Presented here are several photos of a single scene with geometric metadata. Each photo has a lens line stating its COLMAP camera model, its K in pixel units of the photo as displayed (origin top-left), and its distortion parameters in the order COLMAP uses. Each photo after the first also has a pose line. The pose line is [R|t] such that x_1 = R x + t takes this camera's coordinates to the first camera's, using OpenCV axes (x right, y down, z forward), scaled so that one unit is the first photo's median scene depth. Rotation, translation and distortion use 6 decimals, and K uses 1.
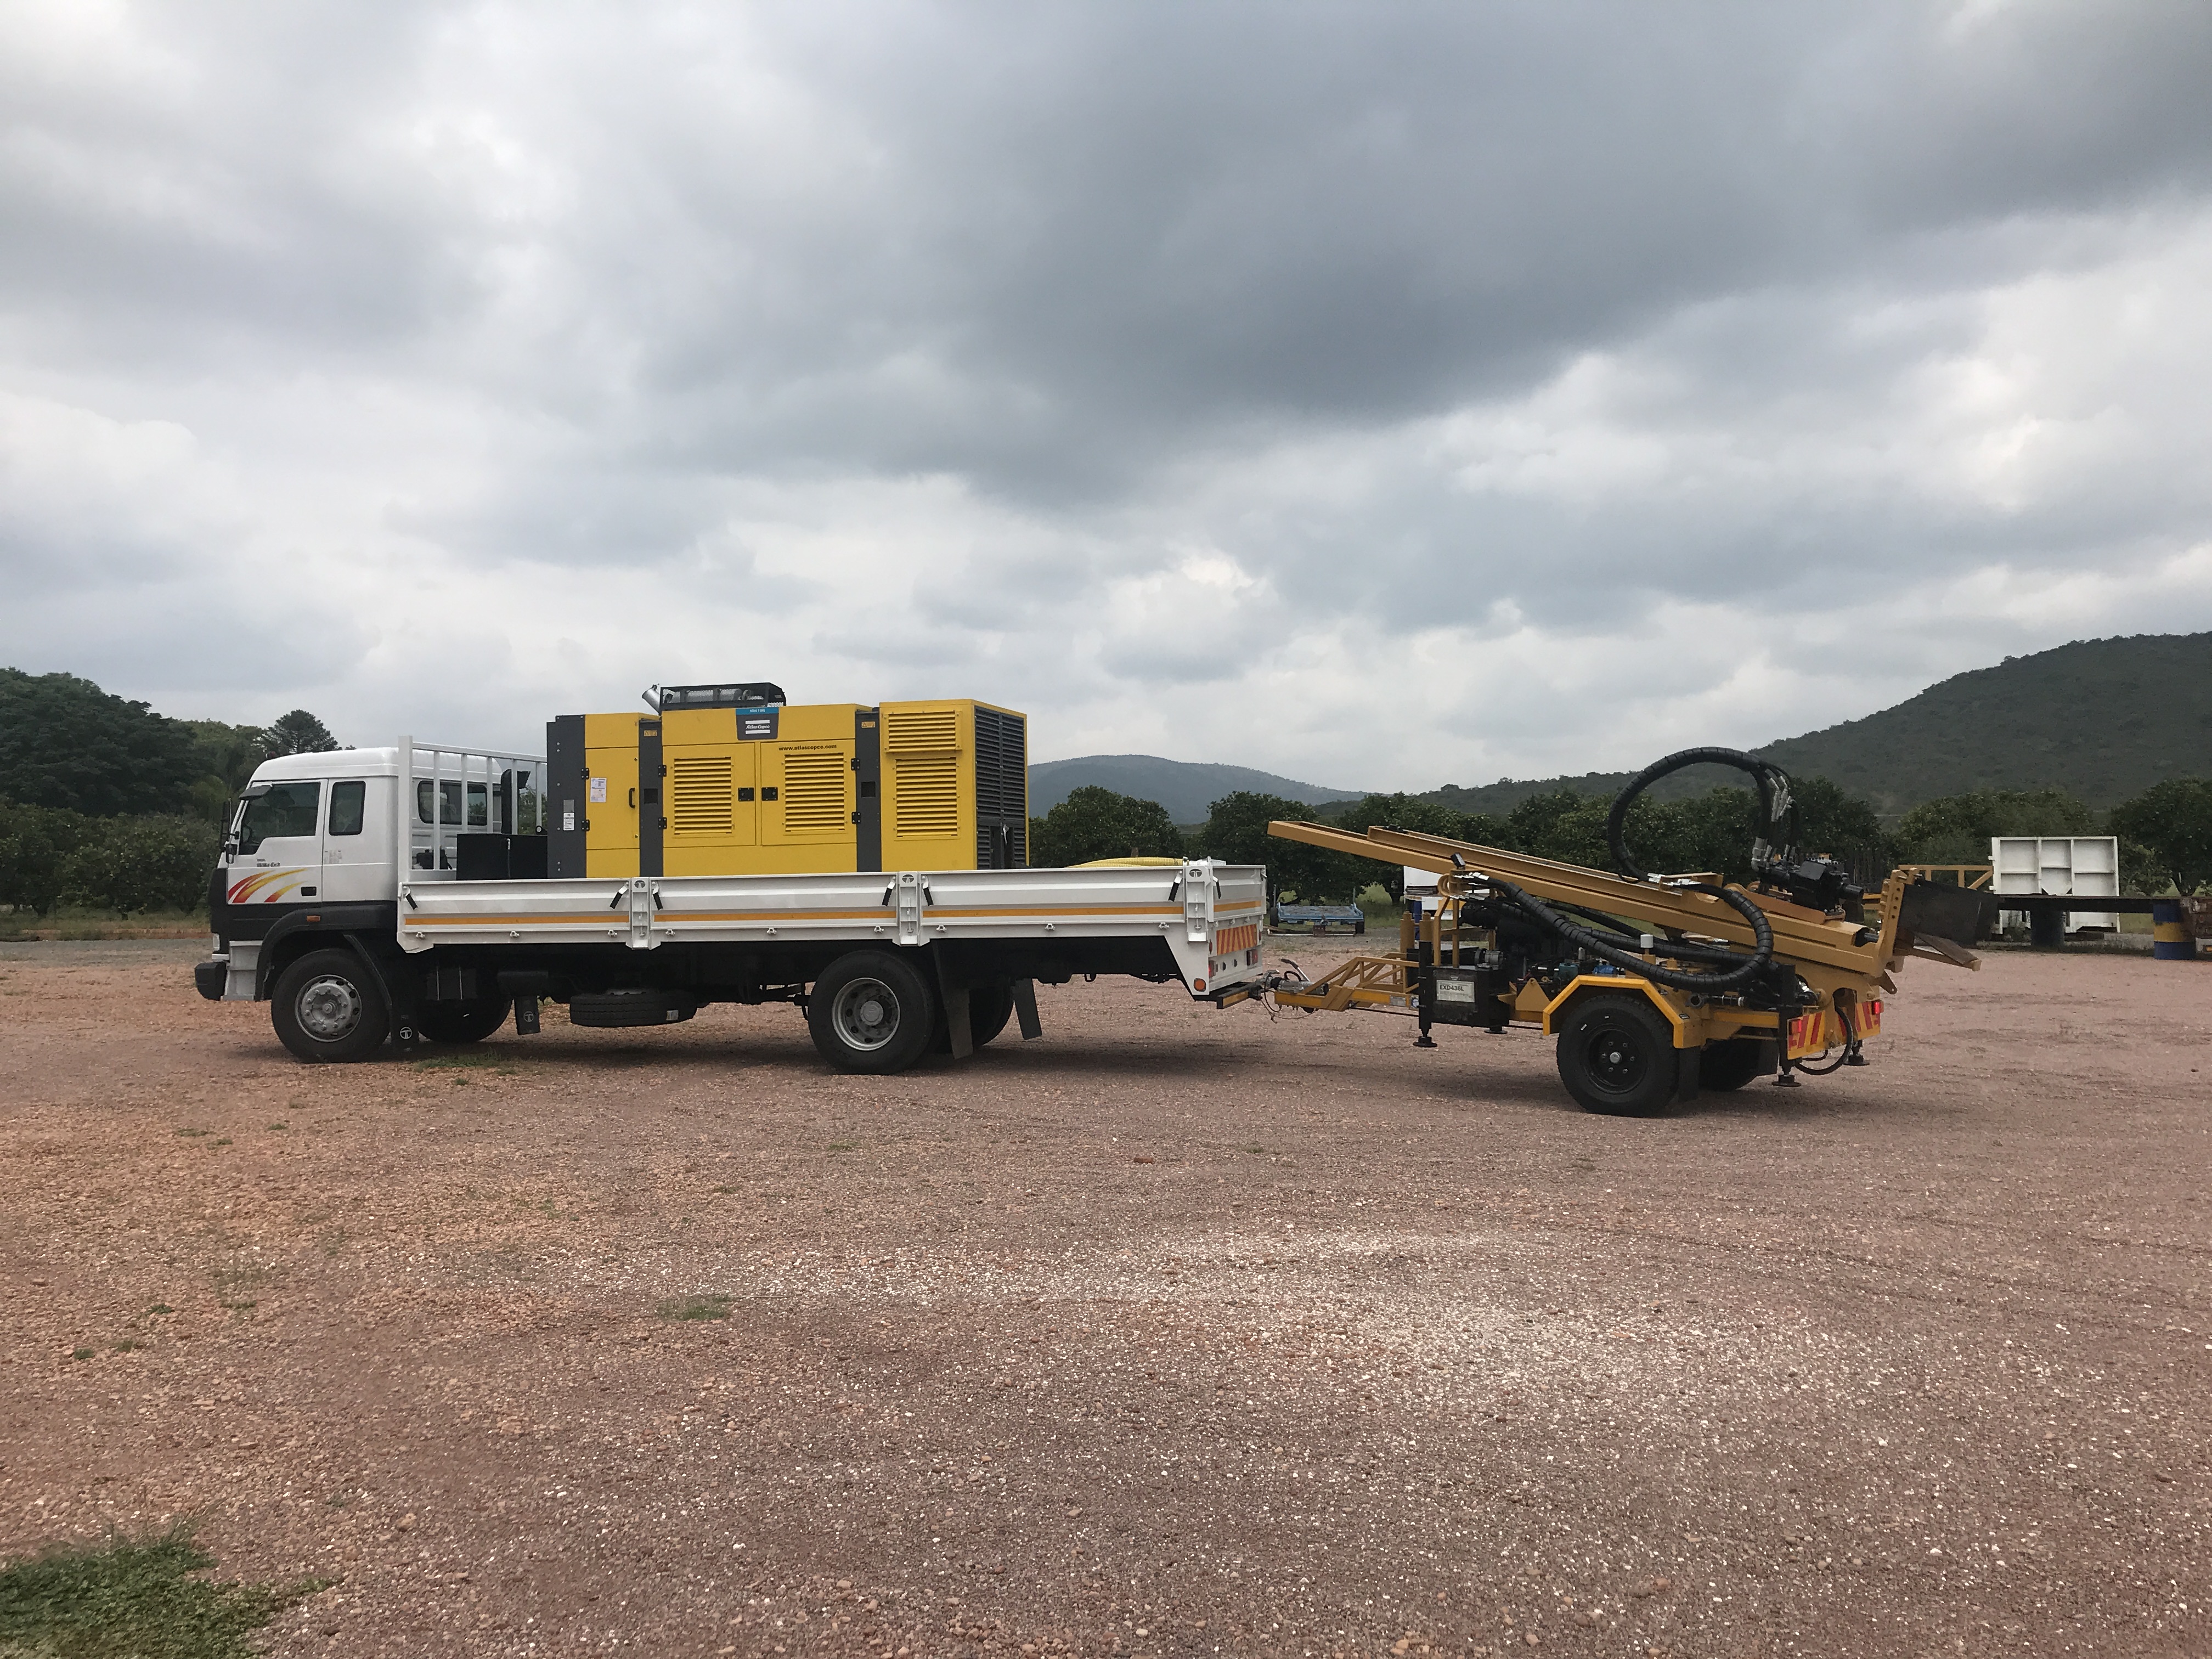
lens RADIAL K [[1810.4, 0, 1106.0], [0, 1810.4, 829.5], [0, 0, 1]] dist [0.001273, 0.002193]
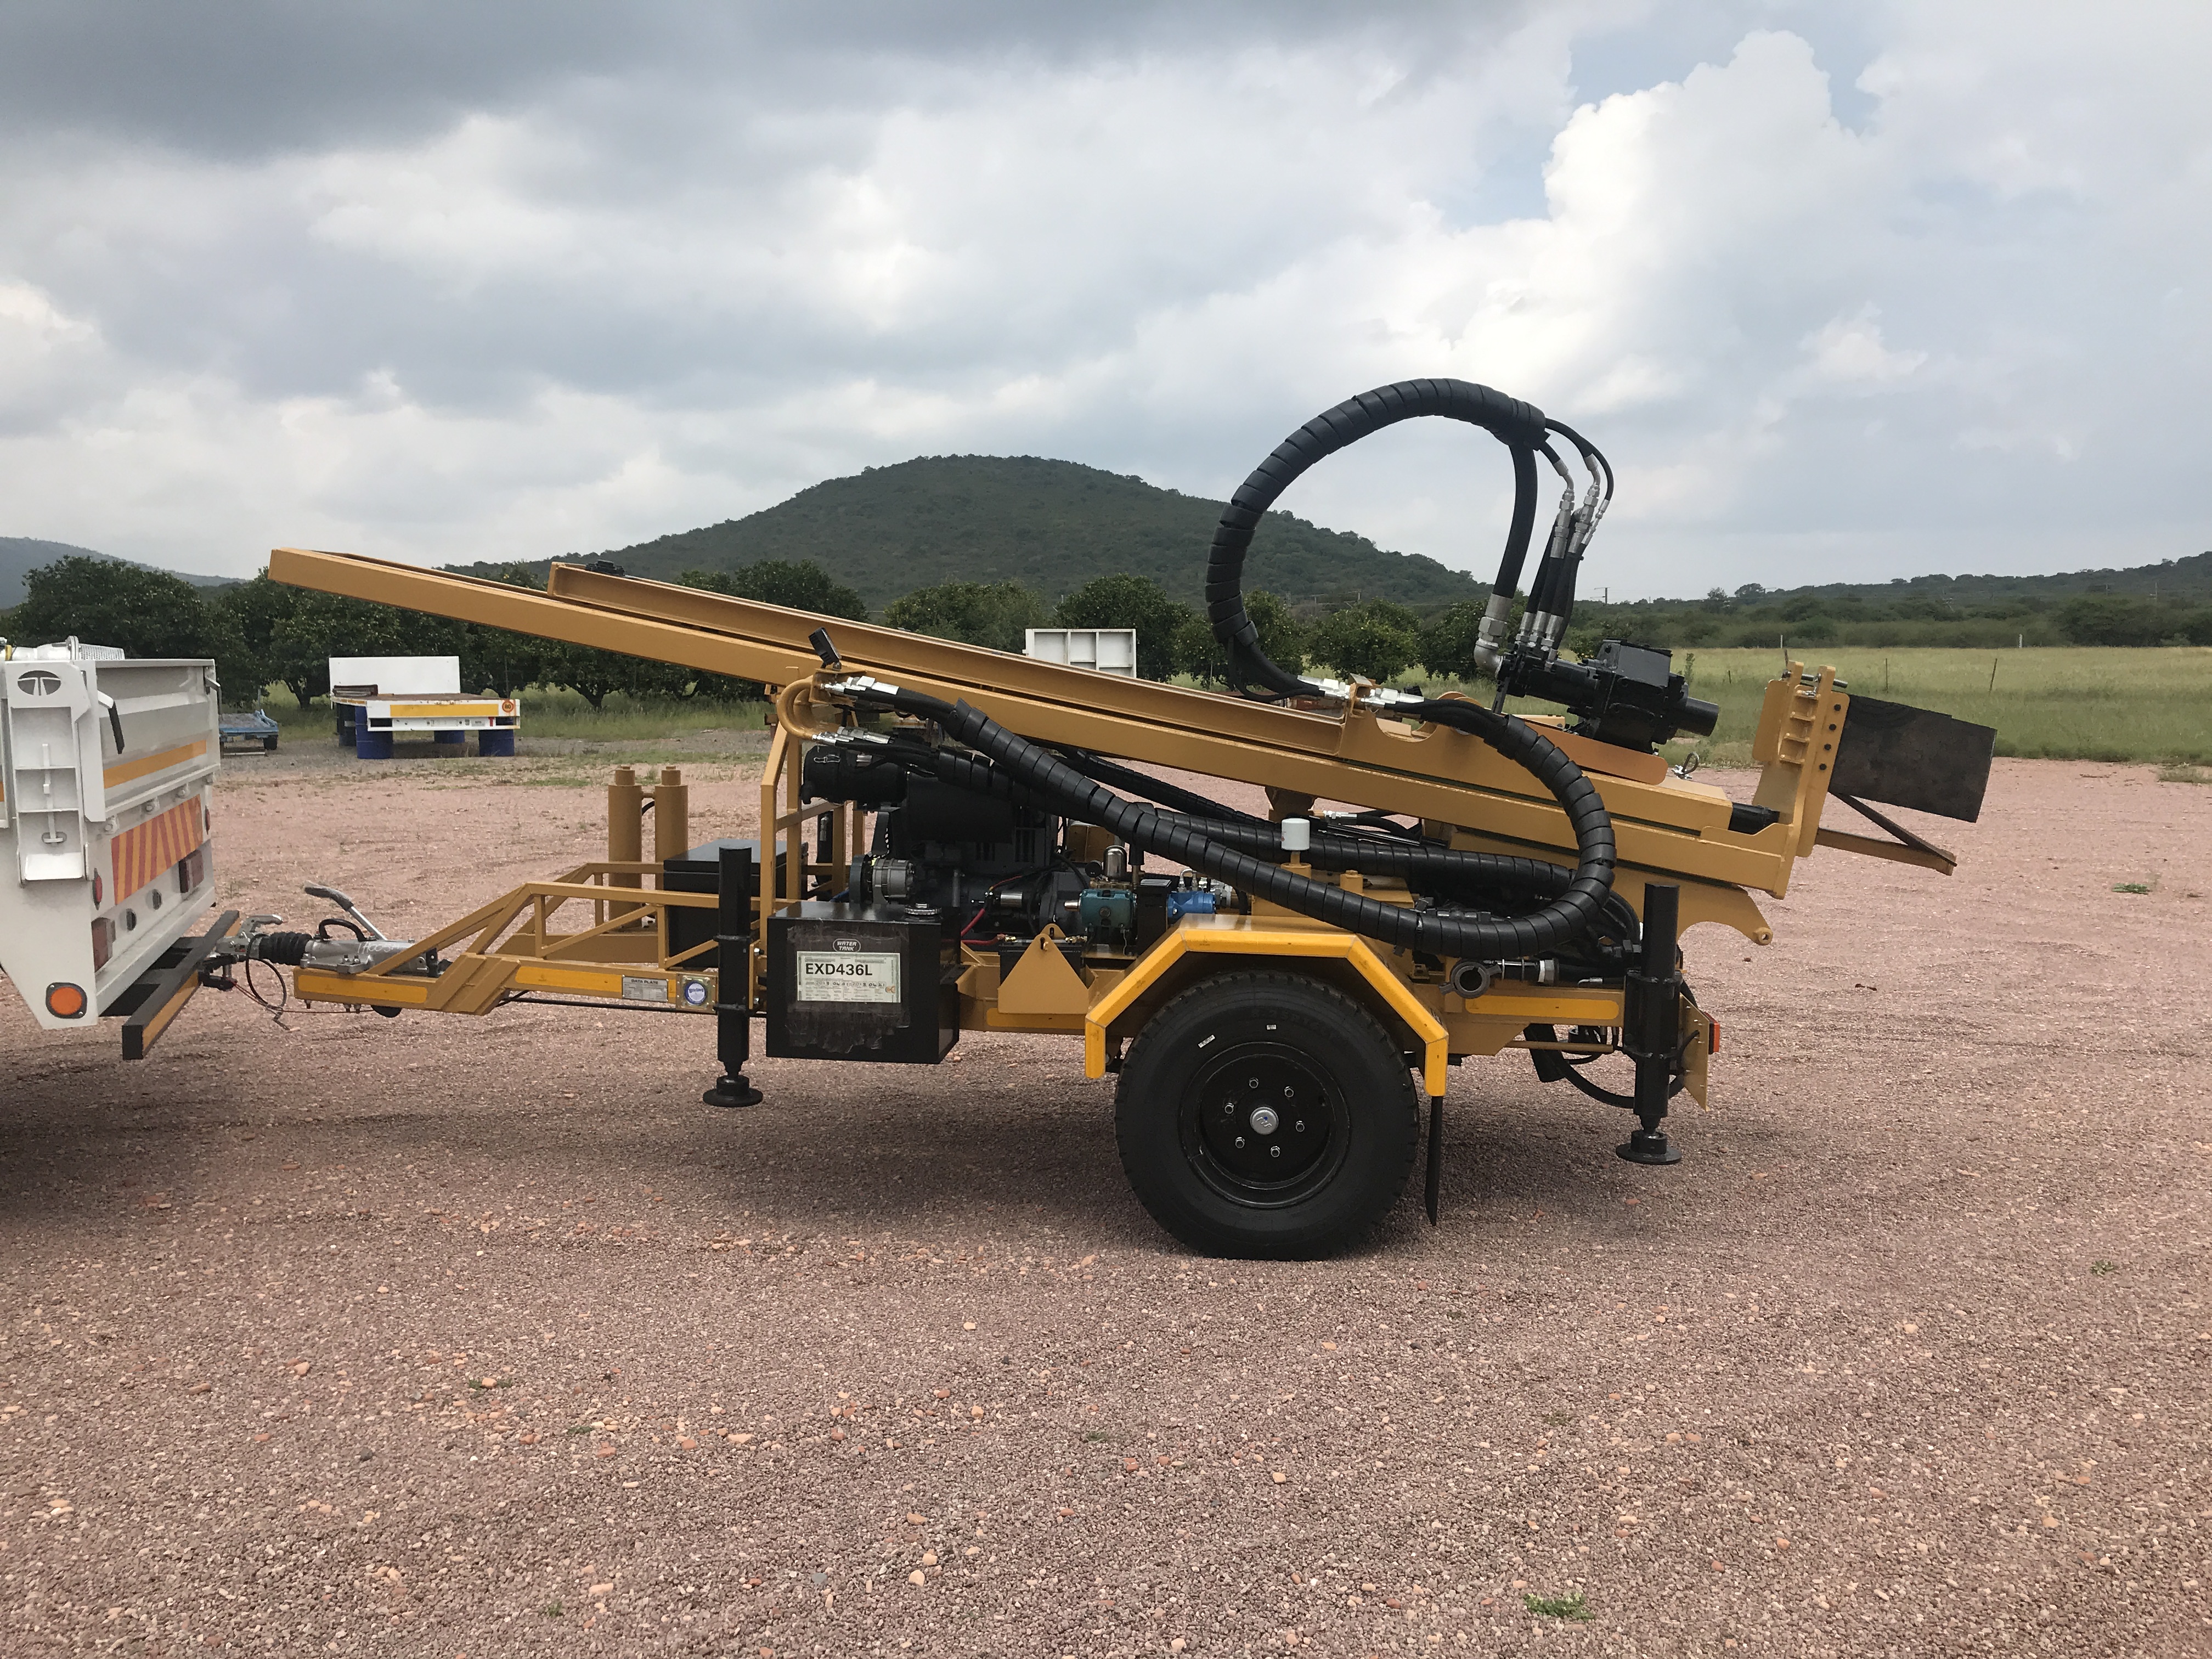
lens RADIAL K [[1701.5, 0, 1107.1], [0, 1701.5, 792.0], [0, 0, 1]] dist [-0.038960, 0.011461]
pose [[0.807819, -0.043887, 0.587794, 0.008627], [-0.014246, 0.995479, 0.093905, 0.004104], [-0.589258, -0.084232, 0.803542, 0.214709]]
